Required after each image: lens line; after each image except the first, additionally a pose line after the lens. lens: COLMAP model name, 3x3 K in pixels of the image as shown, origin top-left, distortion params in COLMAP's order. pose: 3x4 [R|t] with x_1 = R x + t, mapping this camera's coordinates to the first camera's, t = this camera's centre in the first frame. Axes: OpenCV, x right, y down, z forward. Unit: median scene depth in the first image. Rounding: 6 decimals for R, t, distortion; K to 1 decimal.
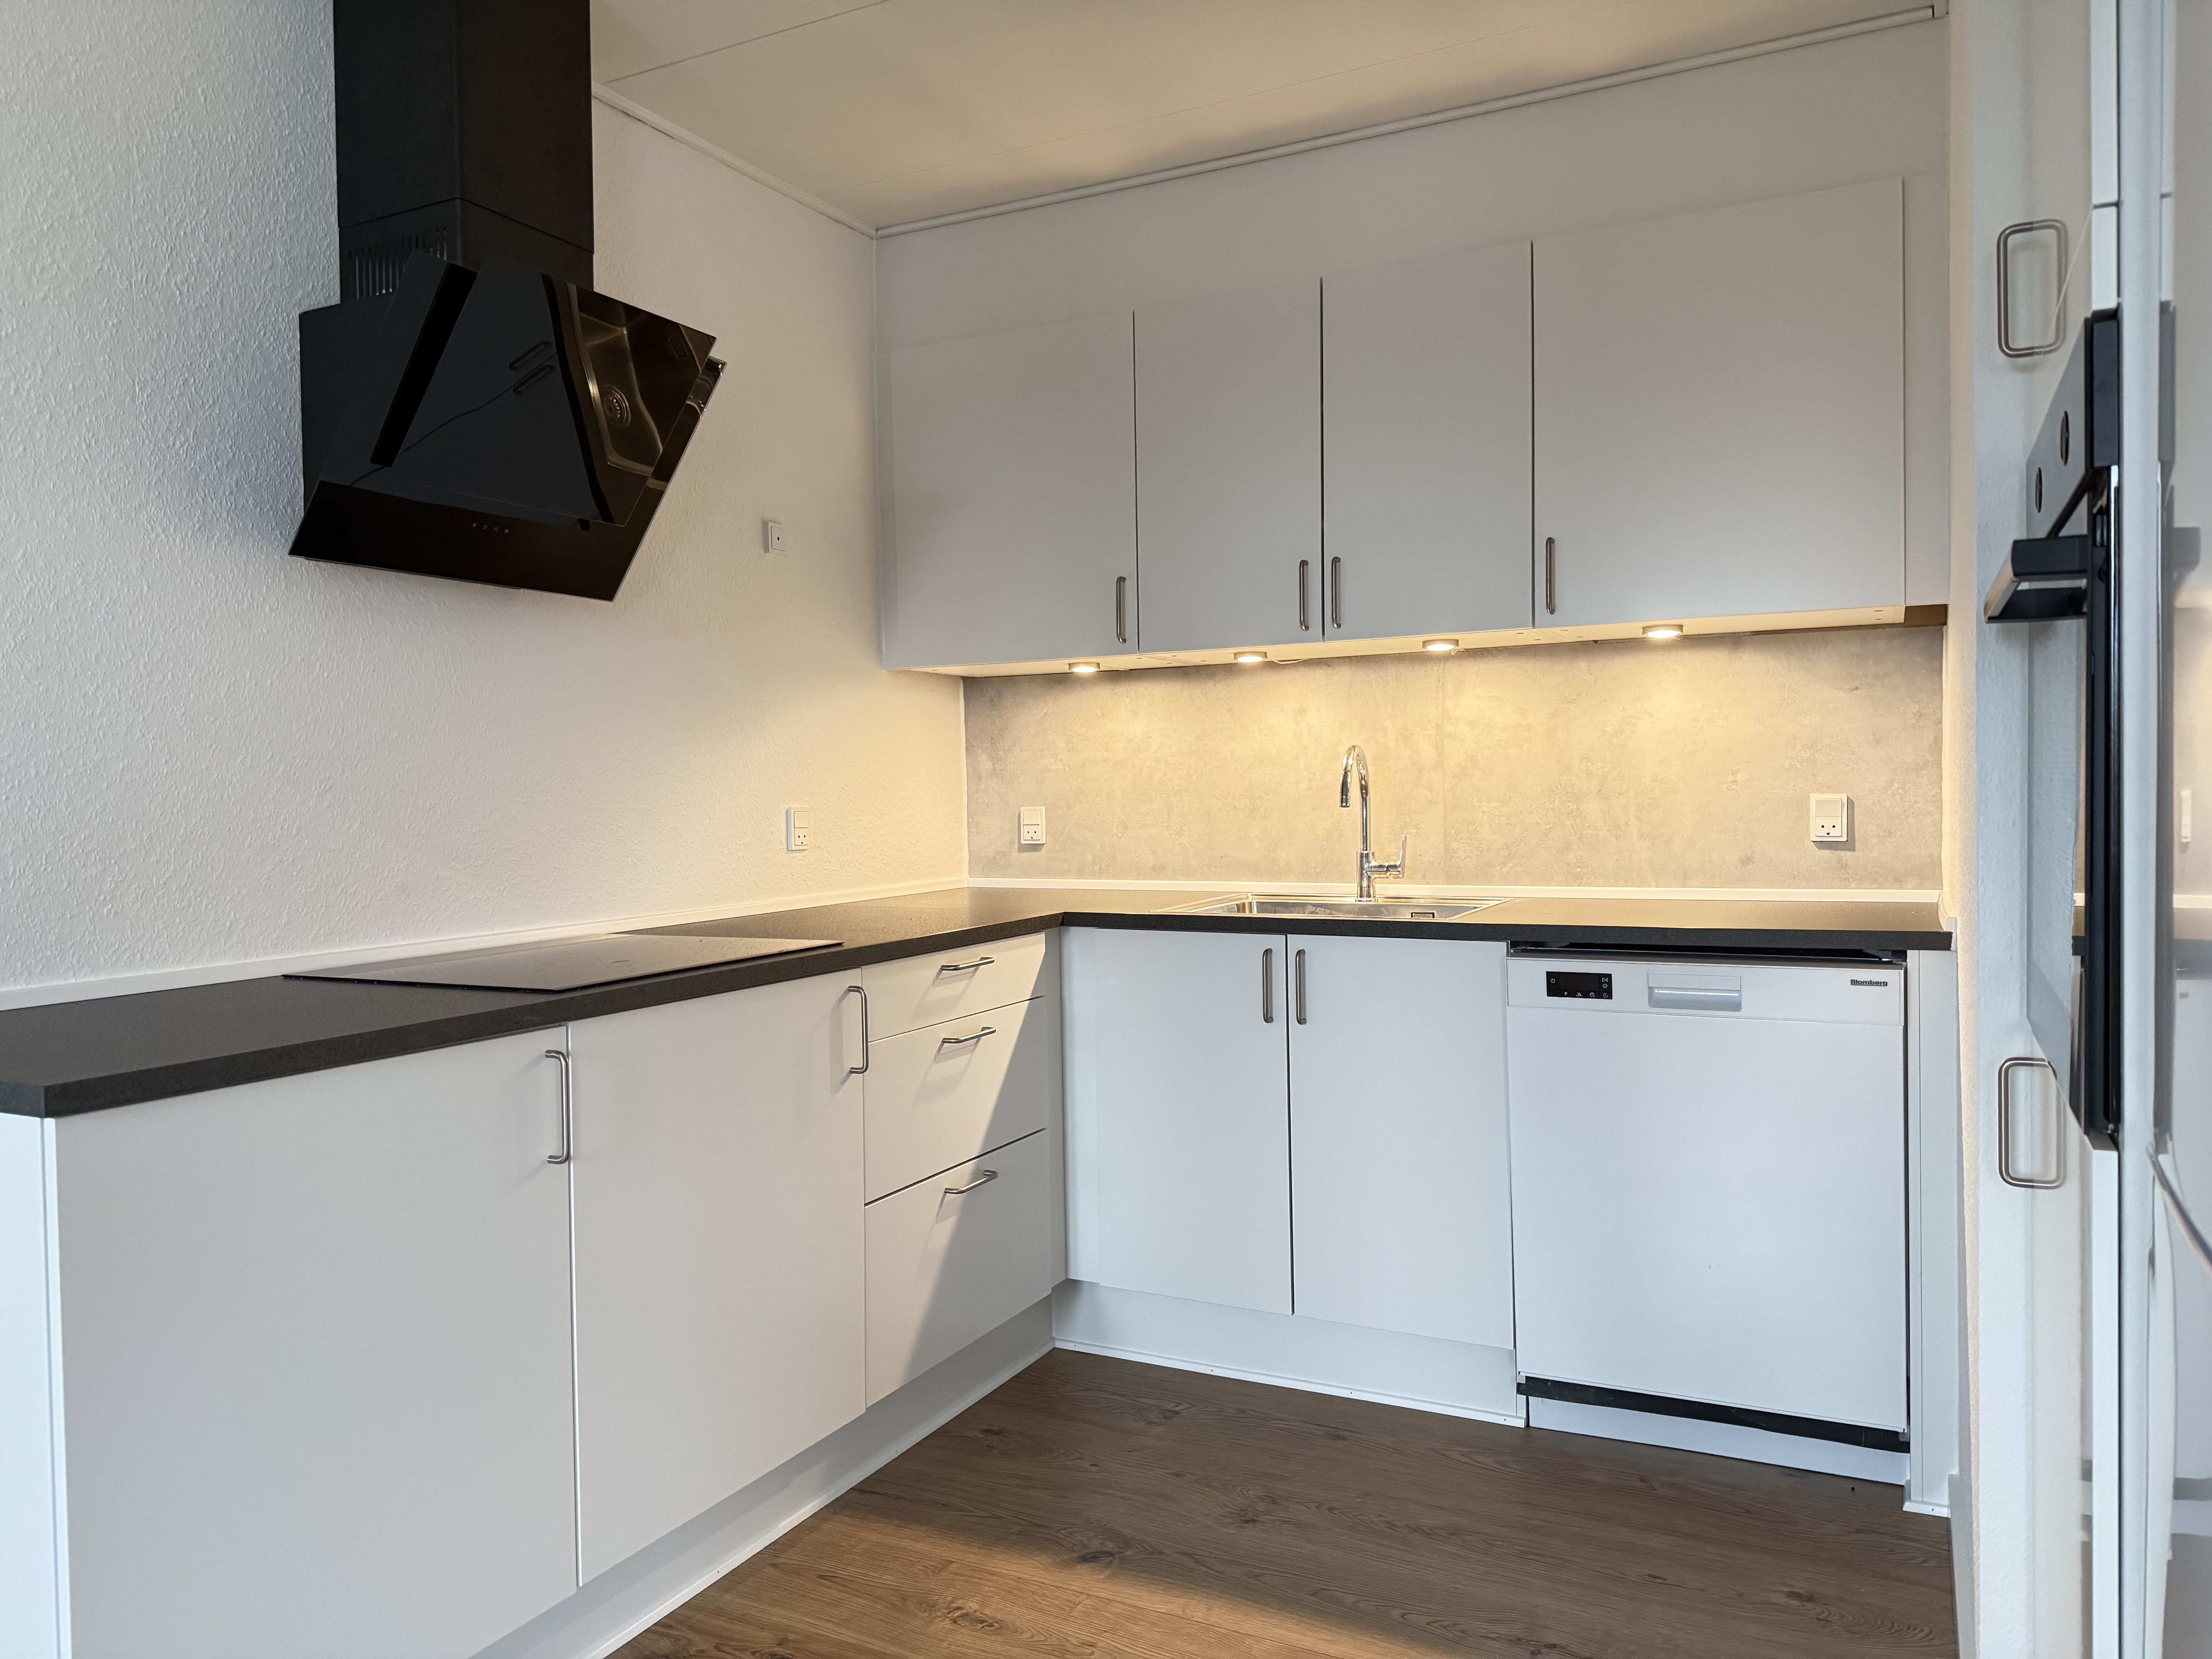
lens RADIAL K [[1549.6, 0, 1089.0], [0, 1549.6, 820.8], [0, 0, 1]] dist [0.029765, -0.050907]
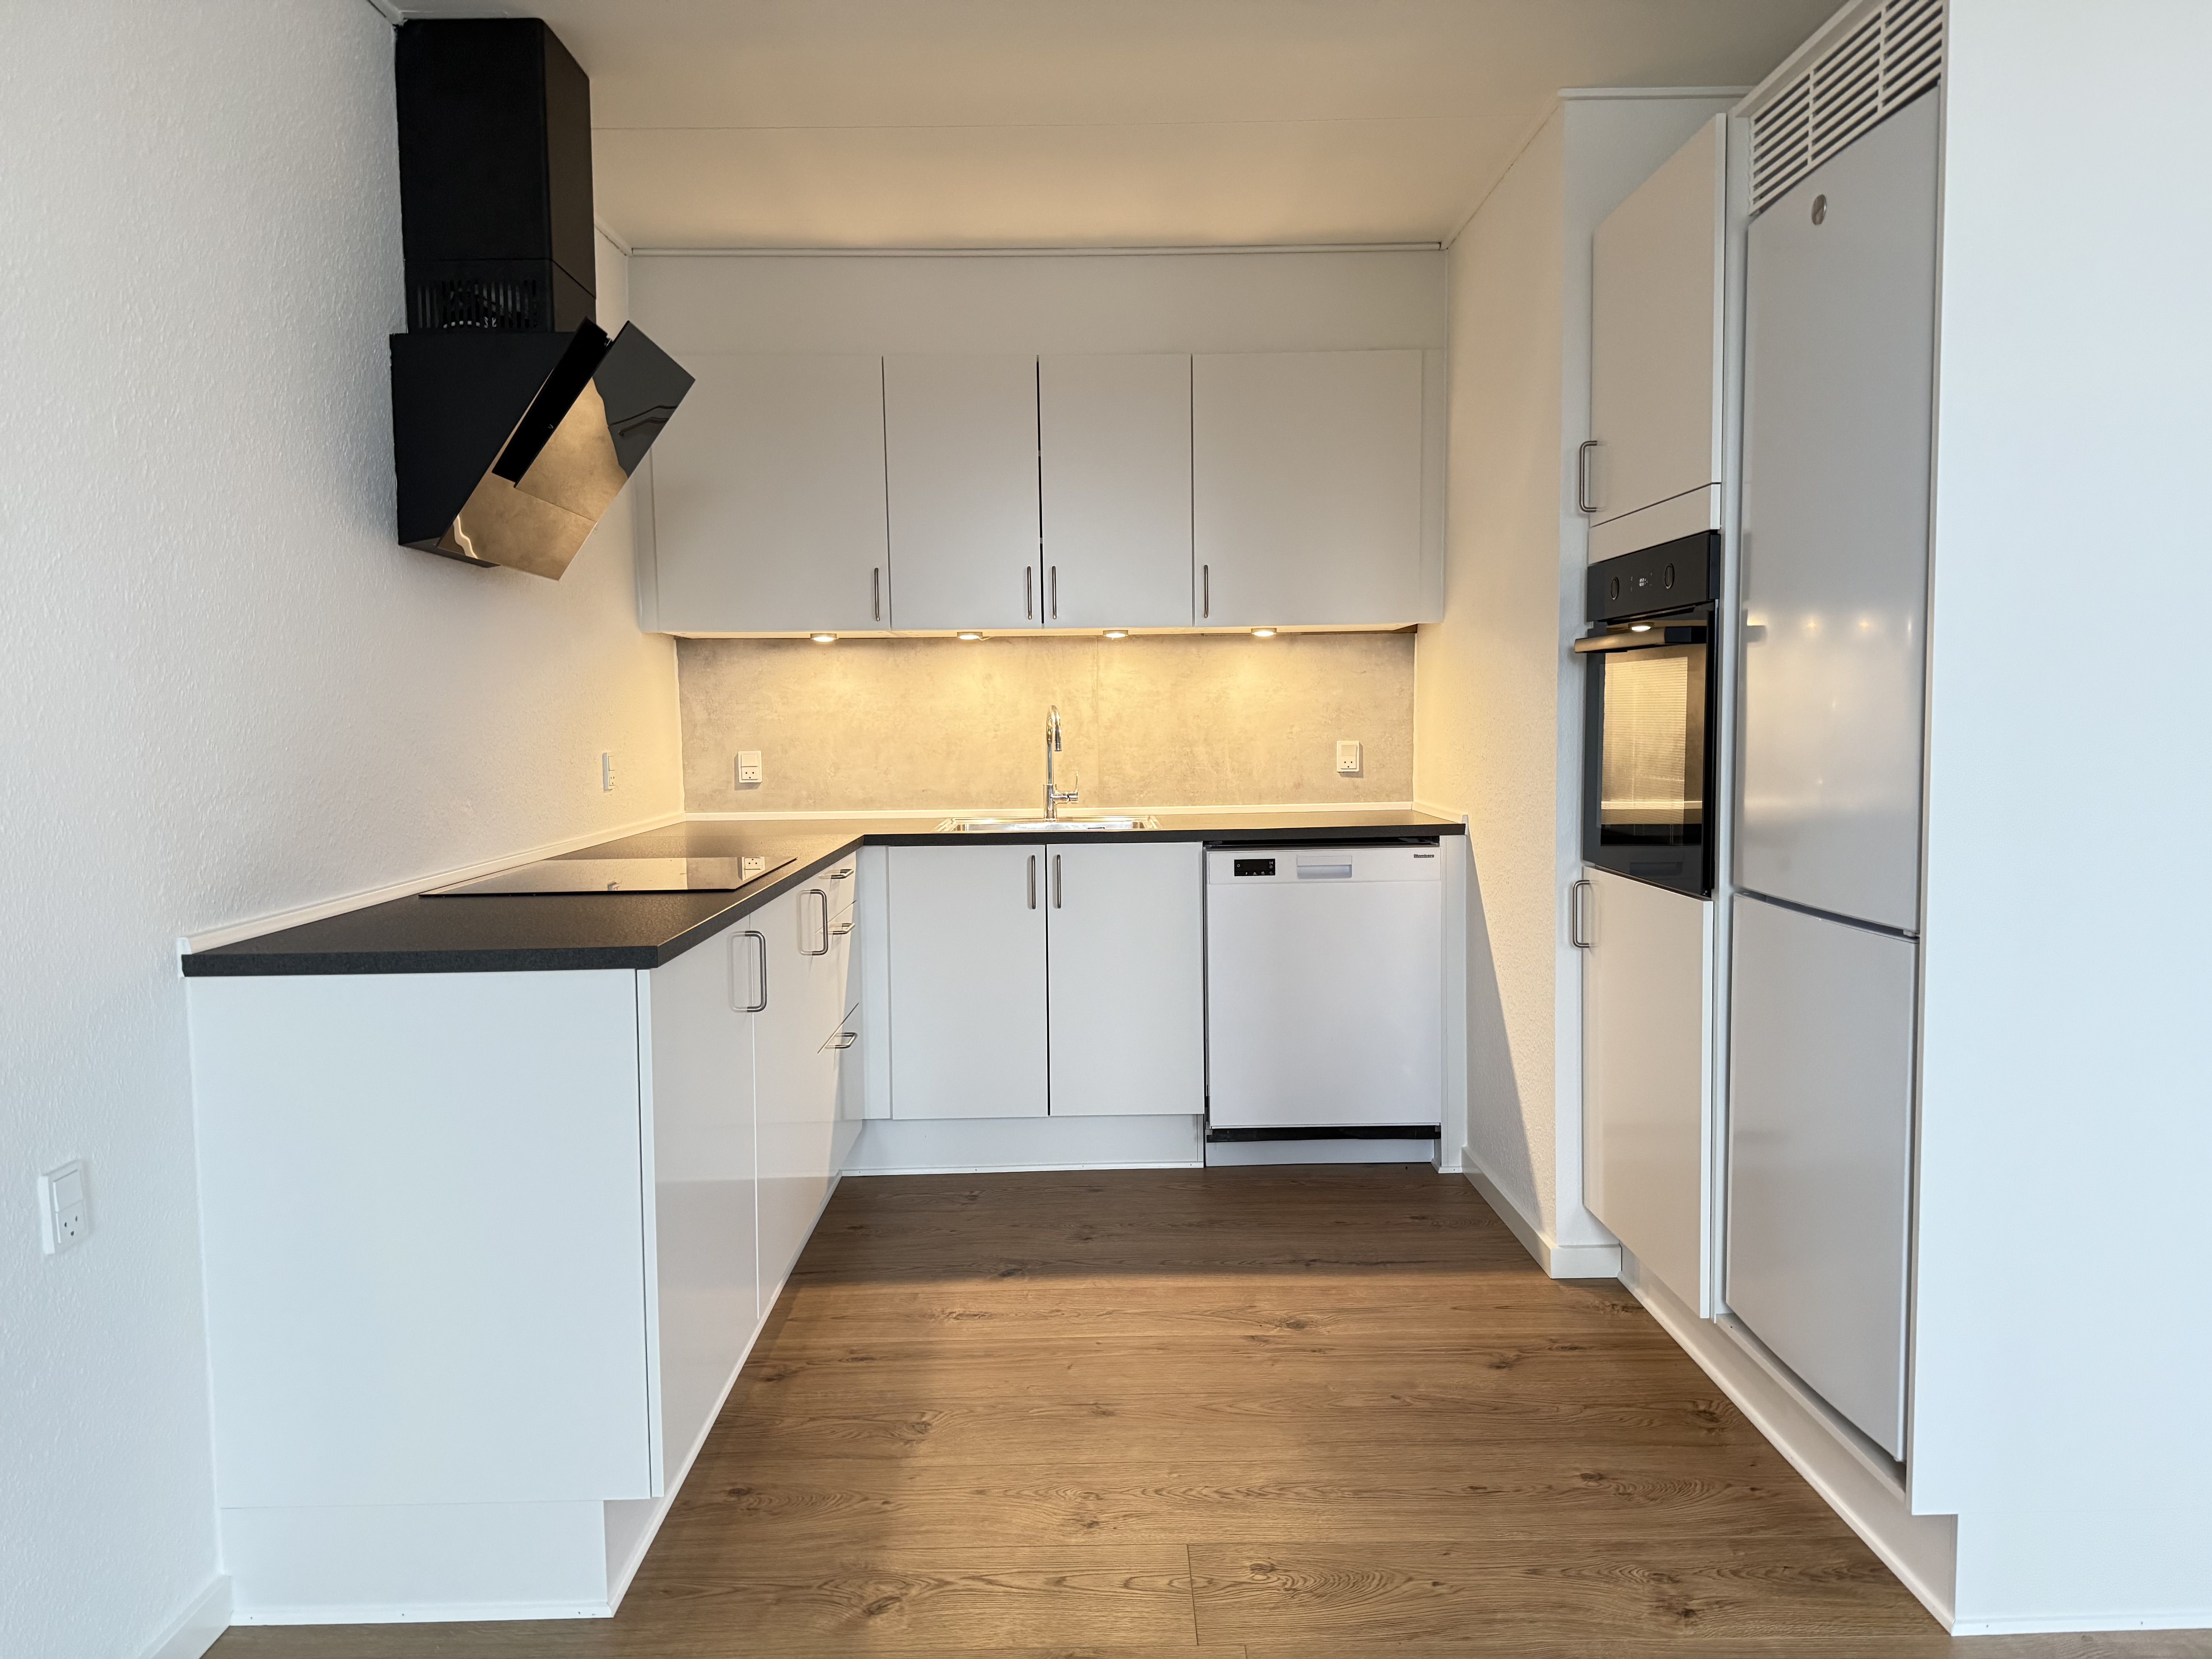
lens RADIAL K [[1549.6, 0, 1109.3], [0, 1549.6, 831.9], [0, 0, 1]] dist [0.029765, -0.050907]
pose [[0.877576, -0.029315, 0.478540, -0.460675], [0.007925, 0.998879, 0.046658, -0.000991], [-0.479371, -0.037153, 0.876825, -0.225223]]
